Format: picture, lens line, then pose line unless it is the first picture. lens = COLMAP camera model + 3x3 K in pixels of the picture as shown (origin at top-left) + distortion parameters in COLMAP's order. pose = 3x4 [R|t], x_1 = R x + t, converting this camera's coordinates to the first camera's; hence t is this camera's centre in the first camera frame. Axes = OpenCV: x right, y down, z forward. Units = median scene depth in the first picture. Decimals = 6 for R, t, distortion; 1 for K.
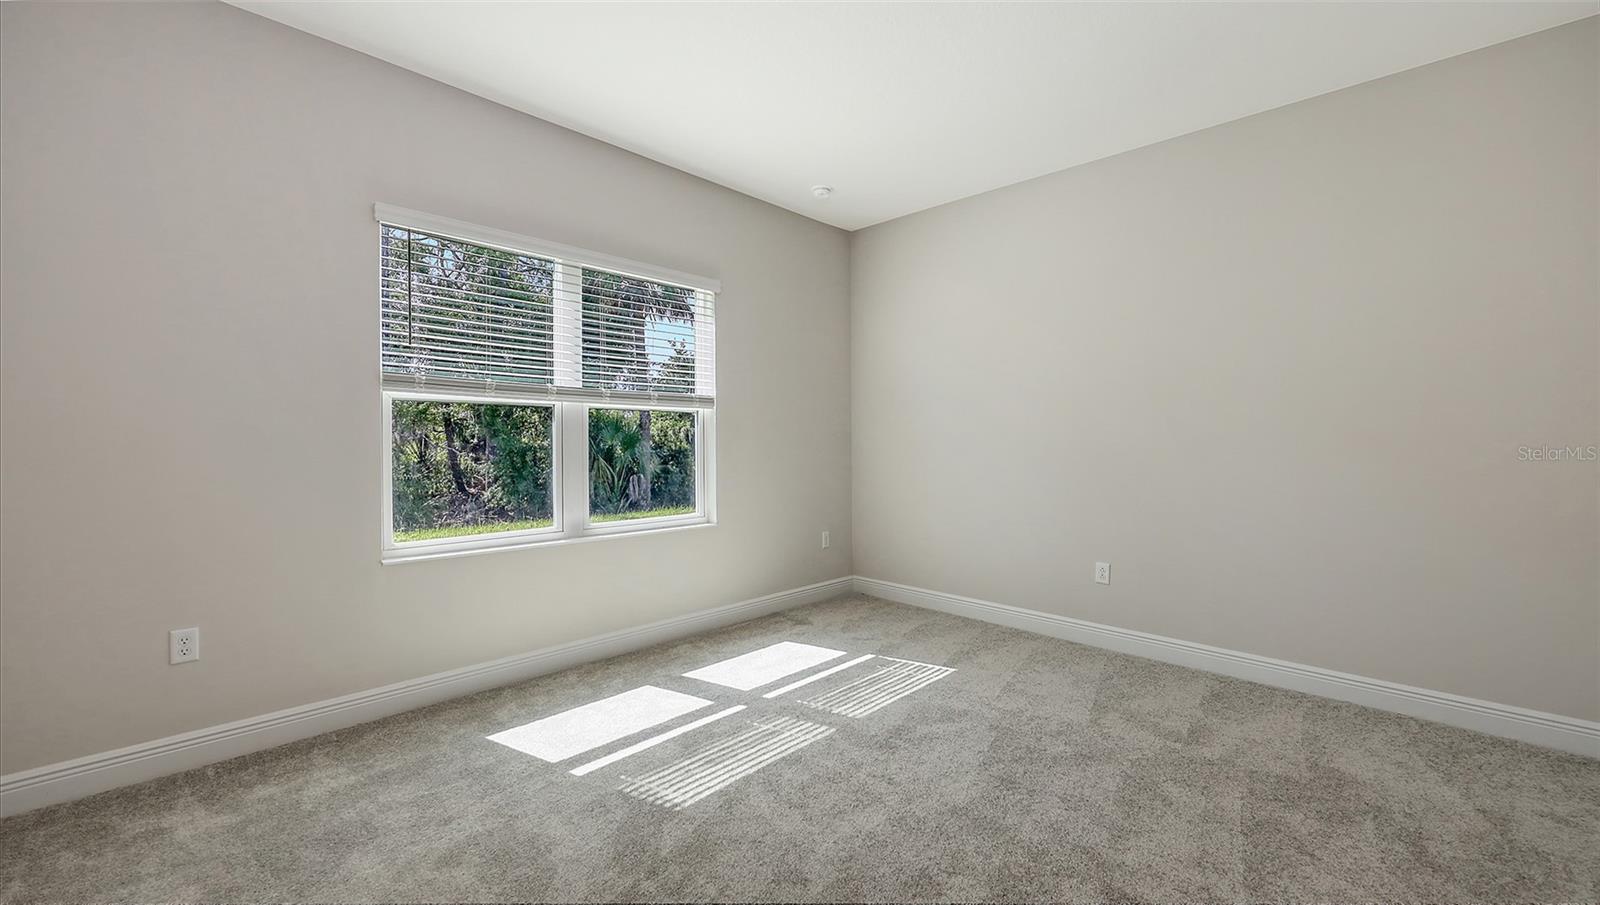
lens RADIAL K [[636.3, 0, 807.0], [0, 636.3, 431.4], [0, 0, 1]] dist [0.000117, -0.000040]
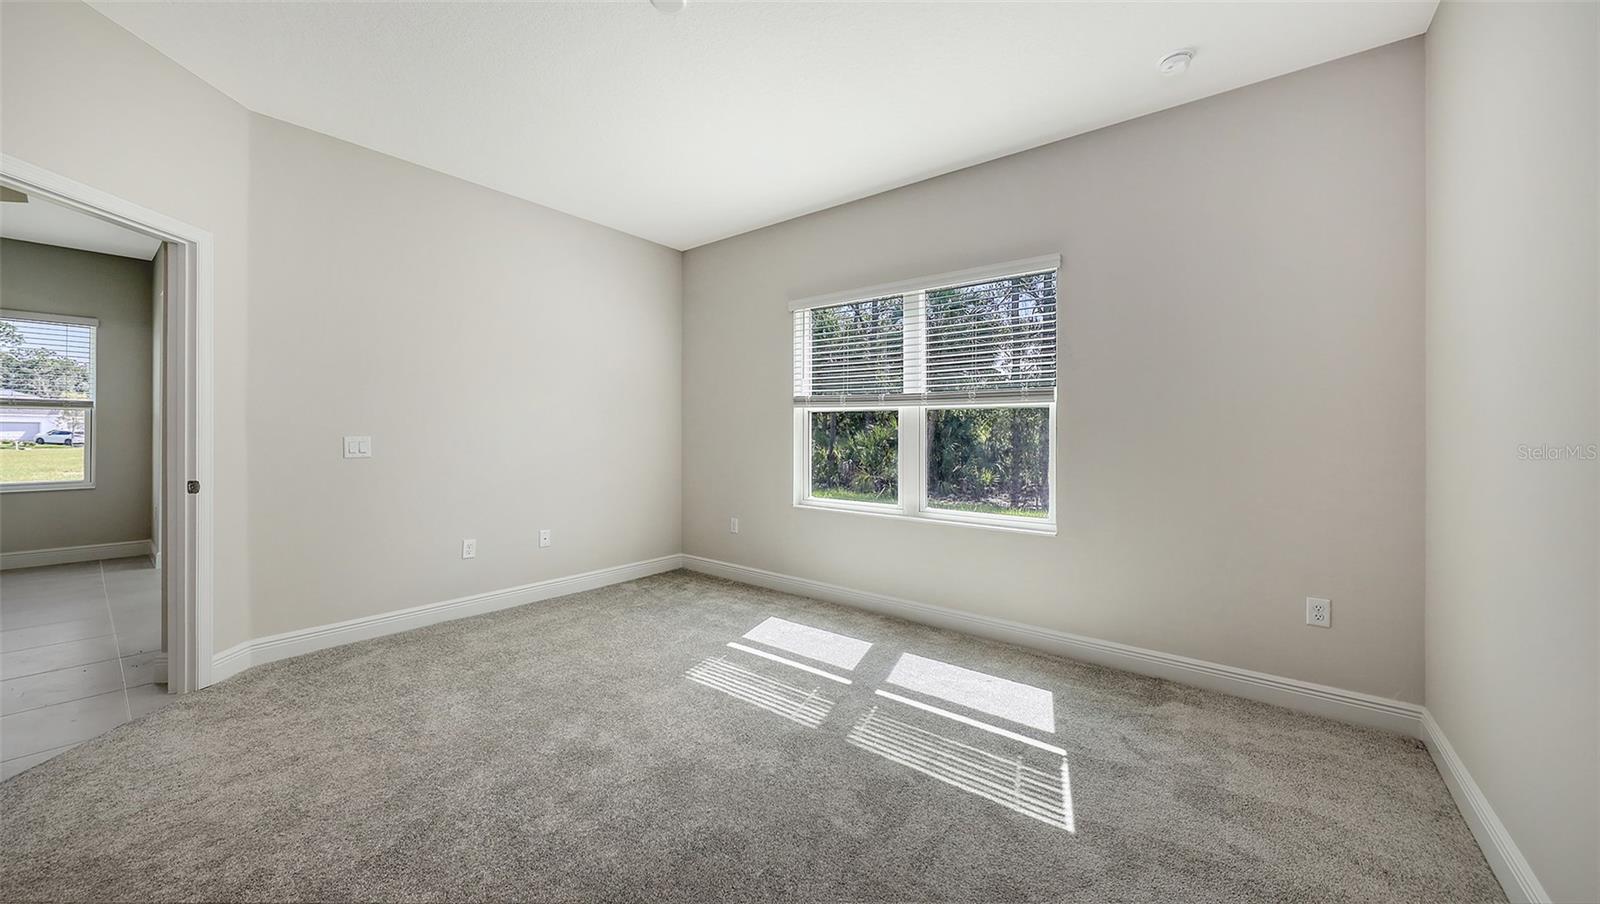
lens RADIAL K [[559.3, 0, 791.7], [0, 559.3, 434.3], [0, 0, 1]] dist [-0.001114, -0.000144]
pose [[0.102262, -0.002448, -0.994754, 0.730723], [0.004078, 0.999990, -0.002041, 0.010900], [0.994749, -0.003848, 0.102271, 0.707006]]
